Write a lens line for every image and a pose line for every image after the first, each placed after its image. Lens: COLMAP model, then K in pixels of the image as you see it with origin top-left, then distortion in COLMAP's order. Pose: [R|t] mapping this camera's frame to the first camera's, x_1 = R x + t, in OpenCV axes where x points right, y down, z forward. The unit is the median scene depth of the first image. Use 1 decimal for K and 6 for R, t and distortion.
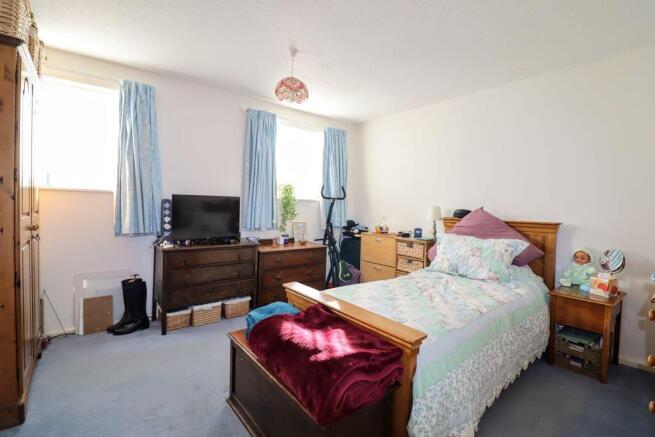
lens RADIAL K [[302.8, 0, 324.3], [0, 302.8, 215.0], [0, 0, 1]] dist [-0.018255, -0.000735]
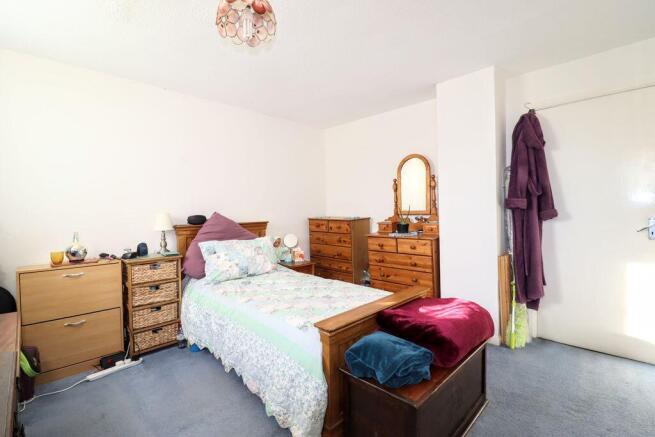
lens RADIAL K [[302.8, 0, 324.3], [0, 302.8, 215.3], [0, 0, 1]] dist [-0.018255, -0.000735]
pose [[-0.120994, -0.032490, 0.992121, -0.528466], [0.051695, 0.997902, 0.038983, -0.033524], [-0.991306, 0.056004, -0.119060, 0.718943]]
